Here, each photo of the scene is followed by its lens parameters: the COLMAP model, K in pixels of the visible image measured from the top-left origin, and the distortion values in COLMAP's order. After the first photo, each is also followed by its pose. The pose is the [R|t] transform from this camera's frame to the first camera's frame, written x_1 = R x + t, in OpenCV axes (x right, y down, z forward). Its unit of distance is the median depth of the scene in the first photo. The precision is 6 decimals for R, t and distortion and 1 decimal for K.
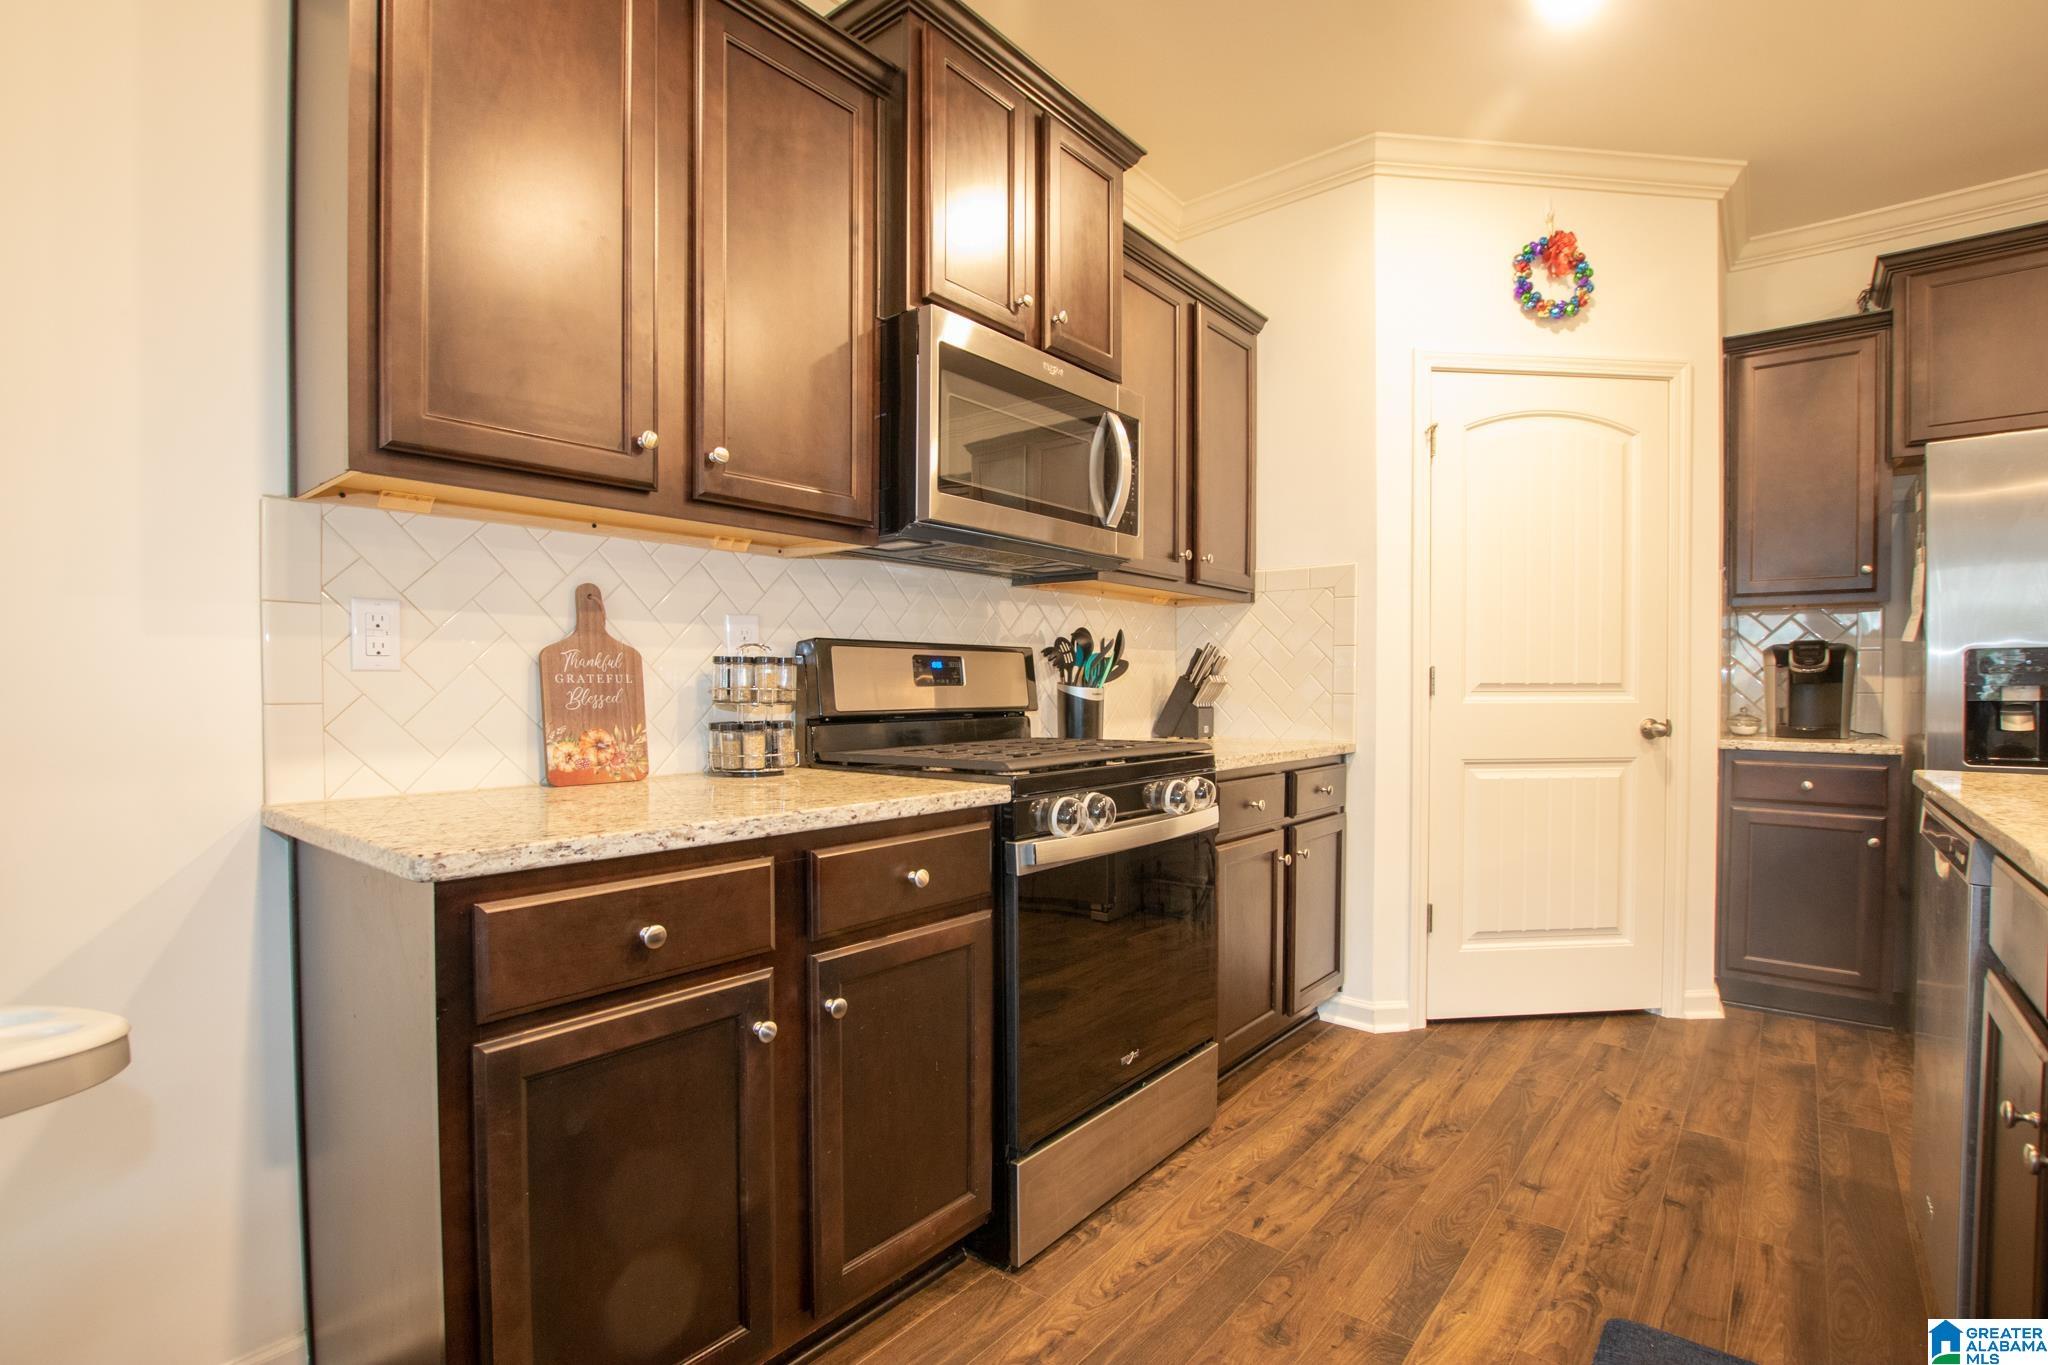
lens RADIAL K [[944.6, 0, 1012.2], [0, 944.6, 706.1], [0, 0, 1]] dist [-0.035303, 0.005182]
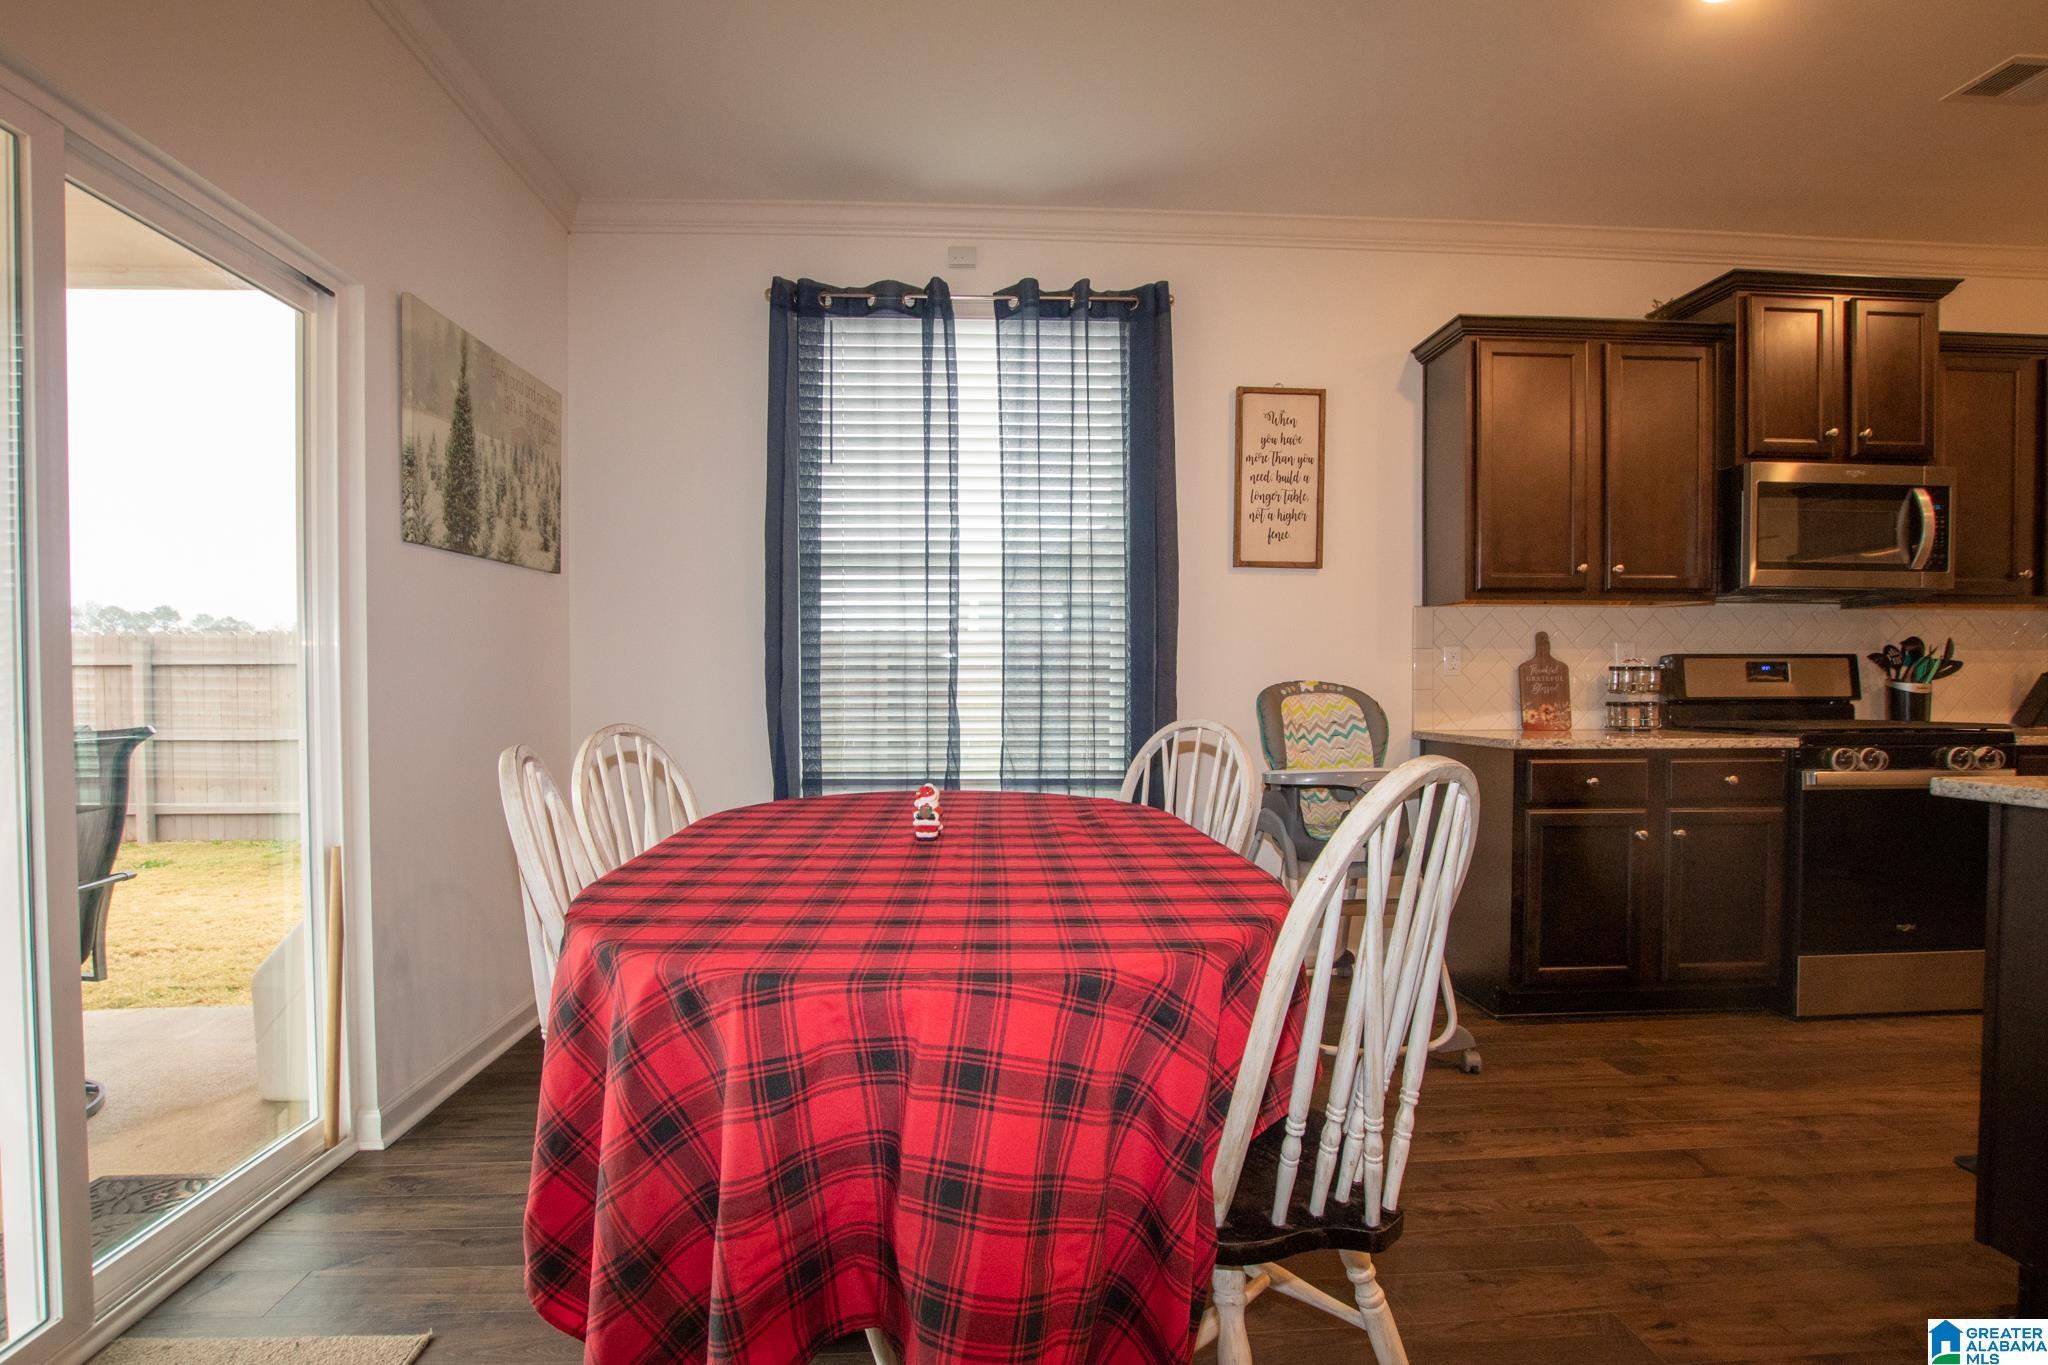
lens RADIAL K [[955.0, 0, 1016.8], [0, 955.0, 706.1], [0, 0, 1]] dist [-0.032969, 0.004336]
pose [[0.684154, 0.015641, -0.729170, 0.197504], [-0.012763, 0.999874, 0.009472, 0.018644], [0.729226, 0.002826, 0.684267, -0.918116]]
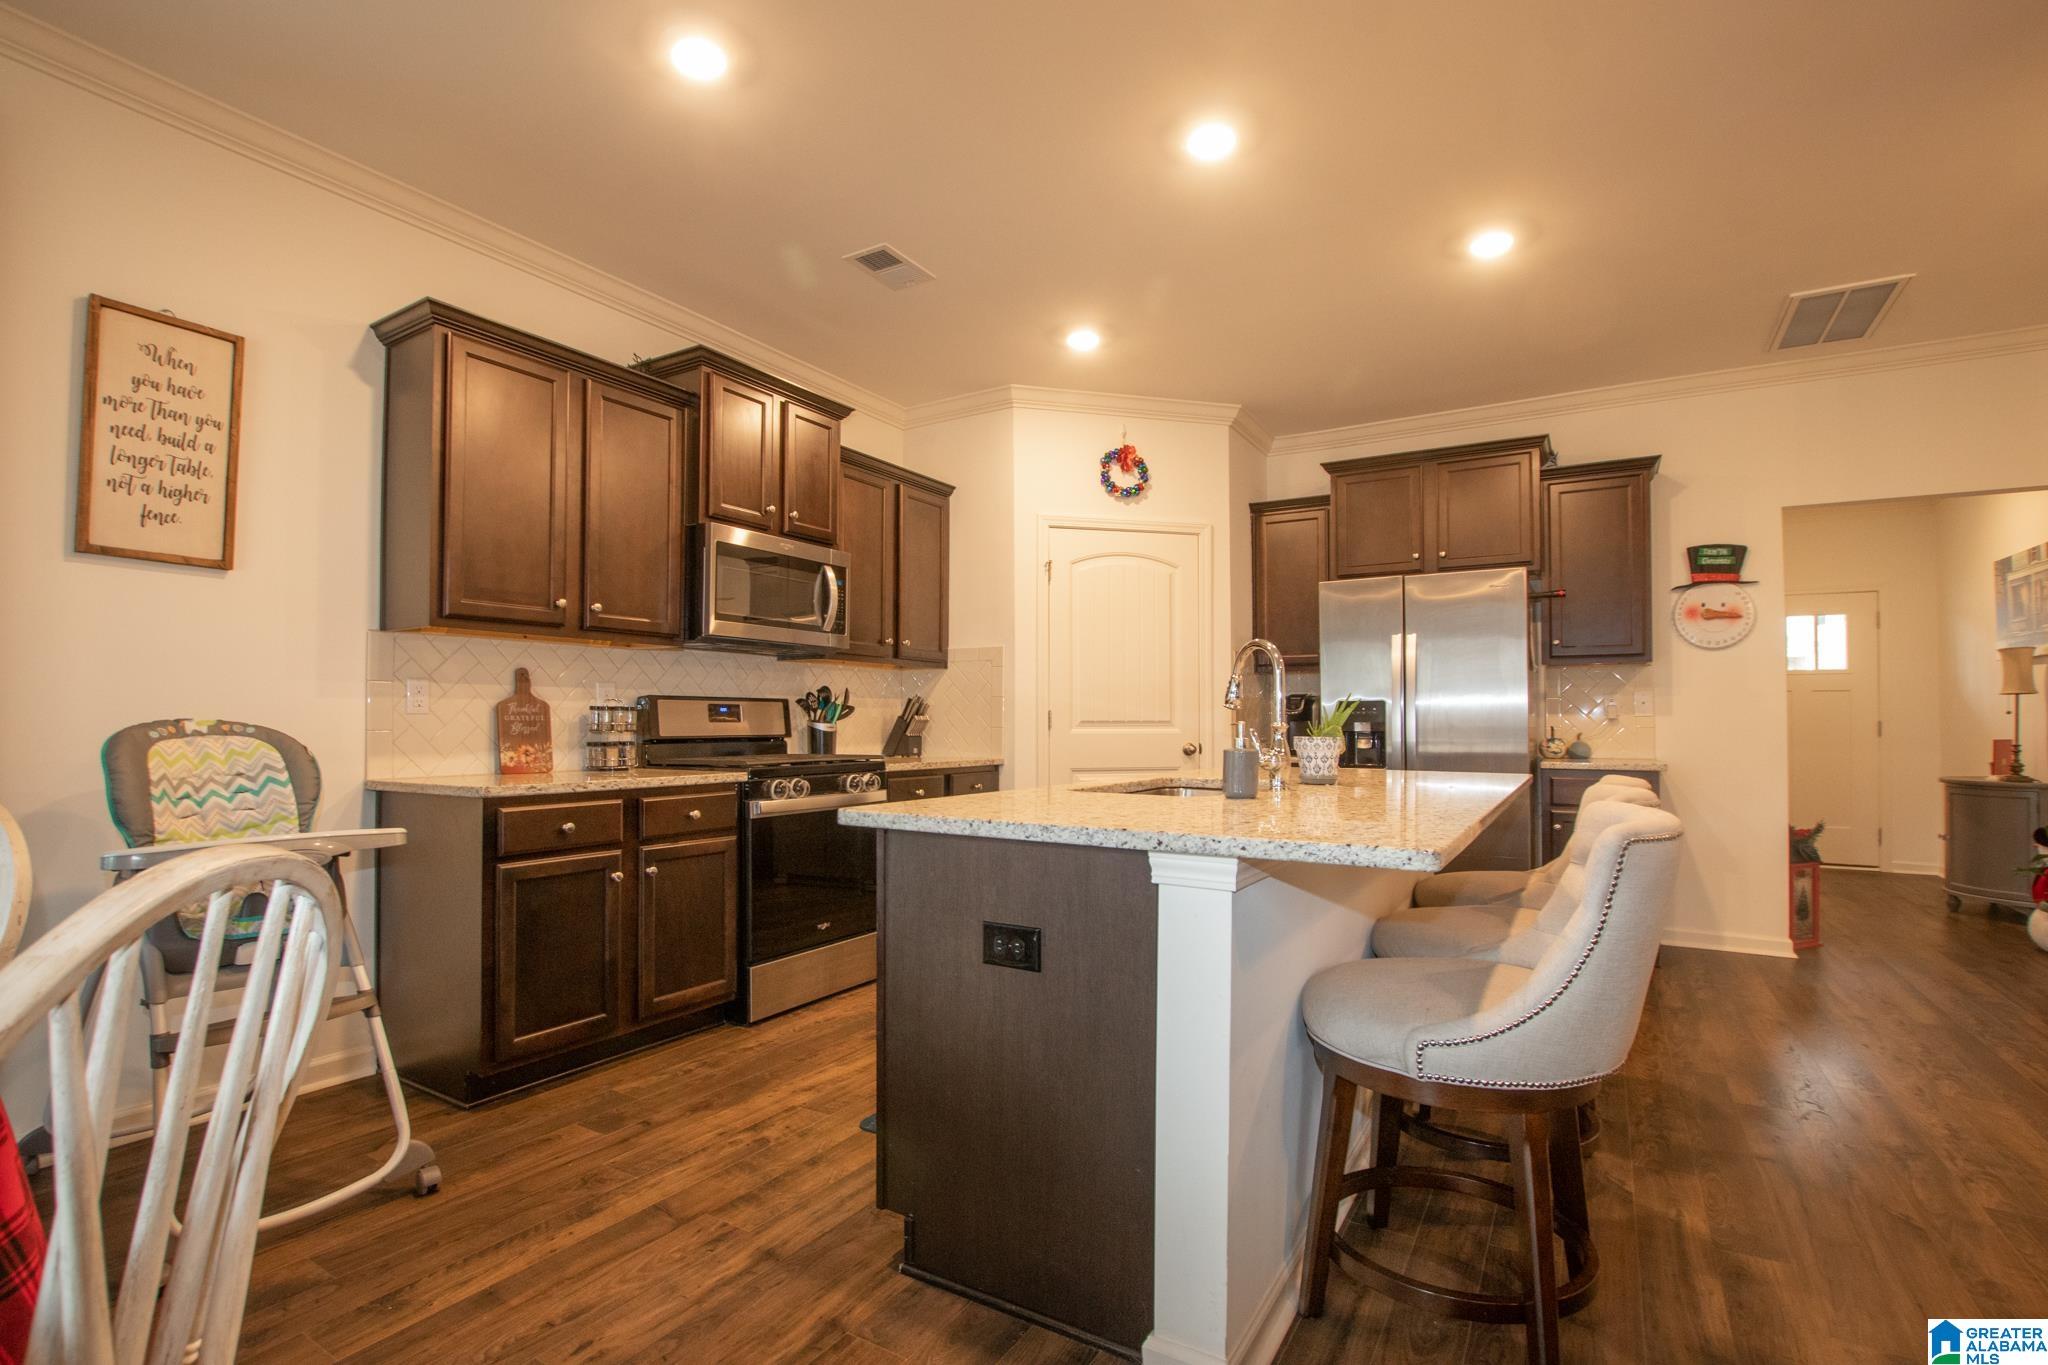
lens RADIAL K [[944.6, 0, 1012.2], [0, 944.6, 706.1], [0, 0, 1]] dist [-0.035303, 0.005182]
pose [[0.989425, 0.003501, 0.145000, 0.189858], [0.002028, 0.999277, -0.037963, 0.015190], [-0.145028, 0.037856, 0.988703, -0.755504]]
